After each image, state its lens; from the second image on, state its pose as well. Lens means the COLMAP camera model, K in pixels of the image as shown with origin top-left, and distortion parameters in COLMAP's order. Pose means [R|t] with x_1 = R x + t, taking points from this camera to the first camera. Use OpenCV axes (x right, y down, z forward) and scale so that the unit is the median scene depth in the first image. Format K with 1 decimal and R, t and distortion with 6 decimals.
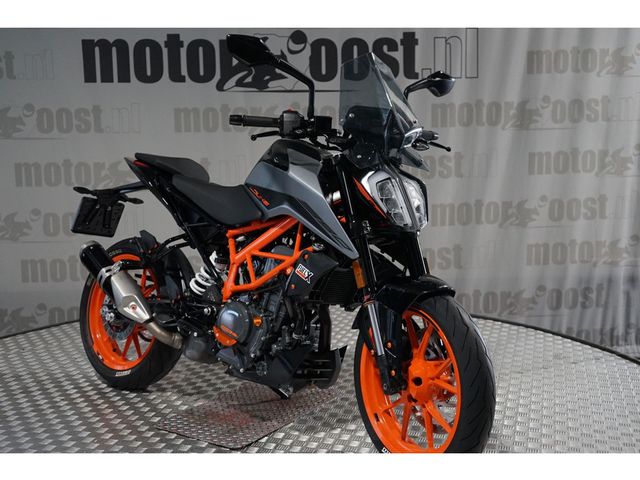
lens RADIAL K [[794.8, 0, 321.9], [0, 794.8, 246.6], [0, 0, 1]] dist [0.016179, 0.000000]
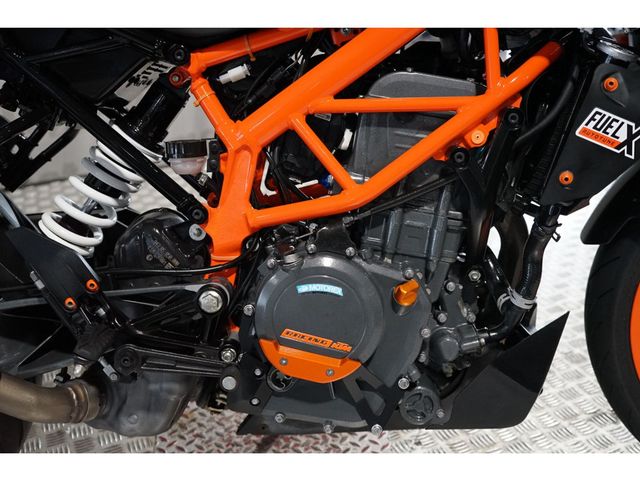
lens RADIAL K [[794.8, 0, 317.4], [0, 794.8, 238.7], [0, 0, 1]] dist [0.016179, 0.000000]
pose [[0.775981, -0.265050, 0.572366, -0.281804], [0.133850, 0.955955, 0.261216, -0.026150], [-0.616391, -0.126088, 0.777280, 0.677153]]
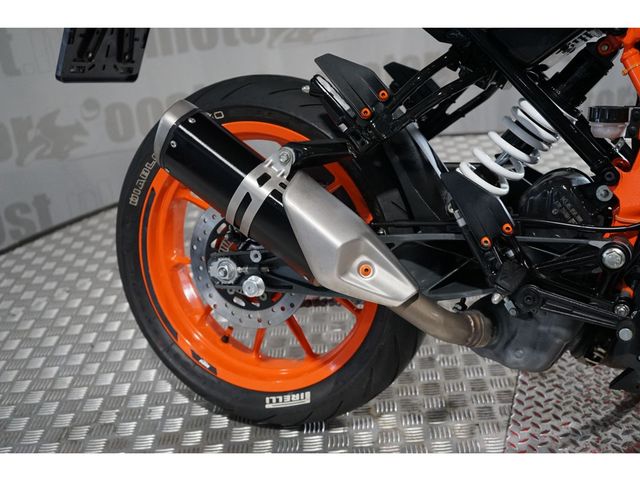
lens RADIAL K [[794.8, 0, 321.8], [0, 794.8, 242.3], [0, 0, 1]] dist [0.016179, 0.000000]
pose [[0.961962, -0.170155, 0.213721, -0.333117], [0.112439, 0.959605, 0.257908, -0.033976], [-0.248972, -0.224067, 0.942235, 0.656826]]
